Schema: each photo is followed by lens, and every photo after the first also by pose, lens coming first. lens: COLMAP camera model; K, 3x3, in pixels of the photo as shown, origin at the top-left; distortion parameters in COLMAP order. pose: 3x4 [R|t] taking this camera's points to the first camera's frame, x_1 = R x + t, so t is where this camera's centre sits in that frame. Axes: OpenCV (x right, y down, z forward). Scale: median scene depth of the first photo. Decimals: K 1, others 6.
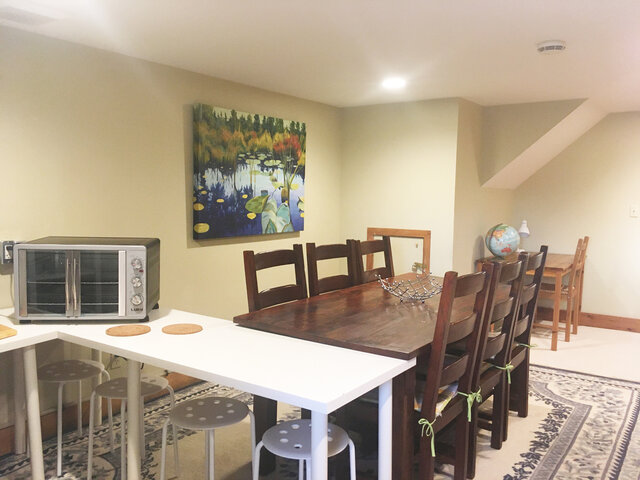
lens RADIAL K [[538.3, 0, 311.6], [0, 538.3, 227.7], [0, 0, 1]] dist [0.002410, -0.021946]
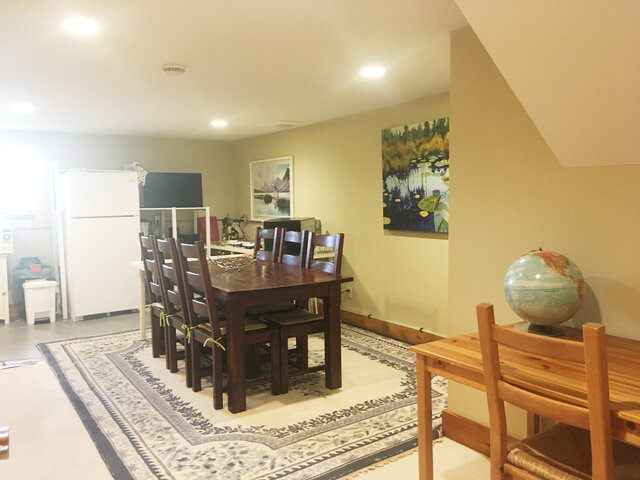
lens RADIAL K [[538.3, 0, 335.0], [0, 538.3, 226.1], [0, 0, 1]] dist [0.002410, -0.021946]
pose [[-0.324873, 0.033220, -0.945174, 1.055469], [-0.053633, 0.997128, 0.053481, -0.049223], [0.944236, 0.068067, -0.322159, 1.256437]]
